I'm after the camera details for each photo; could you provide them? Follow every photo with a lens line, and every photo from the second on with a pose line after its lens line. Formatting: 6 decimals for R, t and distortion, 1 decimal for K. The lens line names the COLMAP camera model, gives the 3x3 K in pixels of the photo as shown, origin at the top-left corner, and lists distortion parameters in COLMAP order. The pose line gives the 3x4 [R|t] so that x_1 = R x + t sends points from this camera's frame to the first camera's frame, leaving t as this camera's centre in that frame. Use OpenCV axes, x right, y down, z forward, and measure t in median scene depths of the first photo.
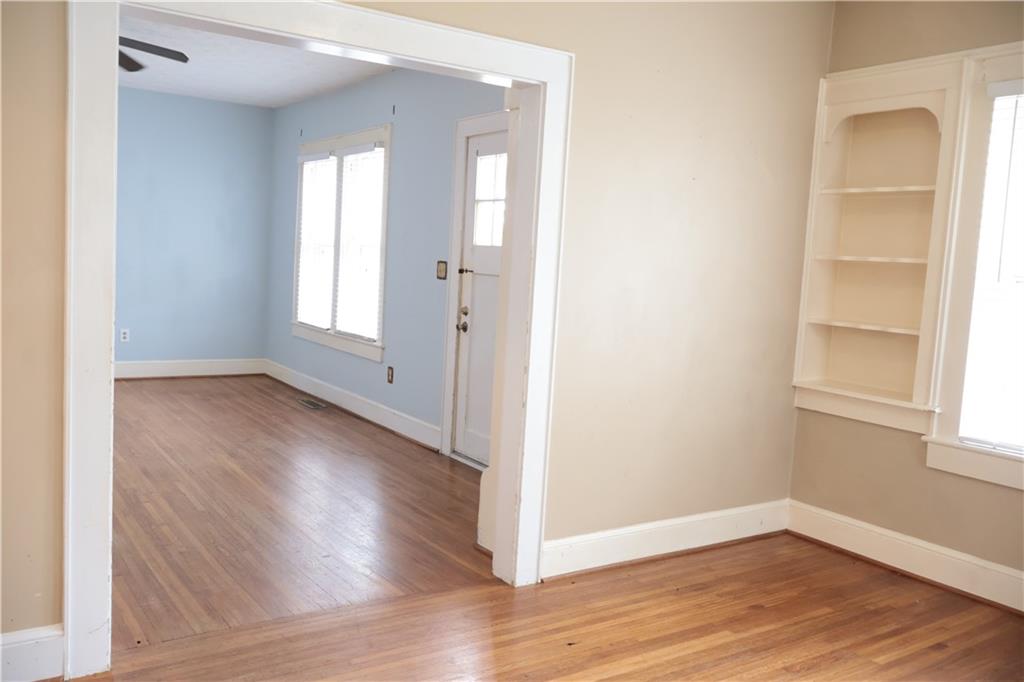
lens RADIAL K [[862.3, 0, 513.4], [0, 862.3, 341.0], [0, 0, 1]] dist [0.009830, 0.014961]
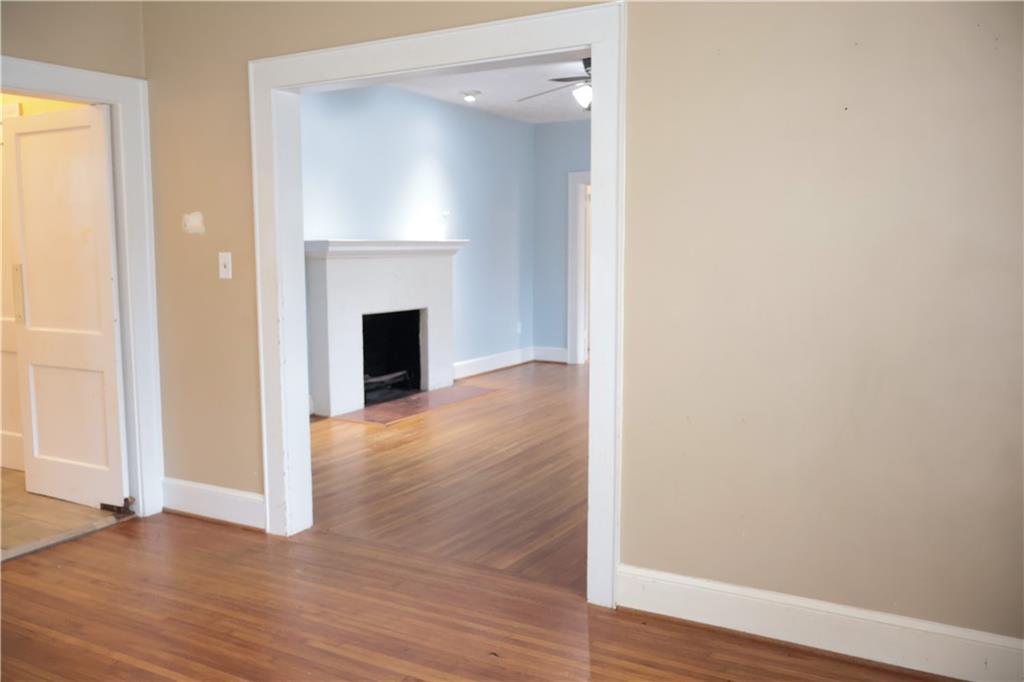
lens RADIAL K [[862.3, 0, 512.8], [0, 862.3, 340.8], [0, 0, 1]] dist [0.009830, 0.014961]
pose [[0.429984, 0.037620, -0.902053, 0.769651], [-0.051113, 0.998543, 0.017280, -0.002679], [0.901389, 0.038676, 0.431280, 0.516574]]
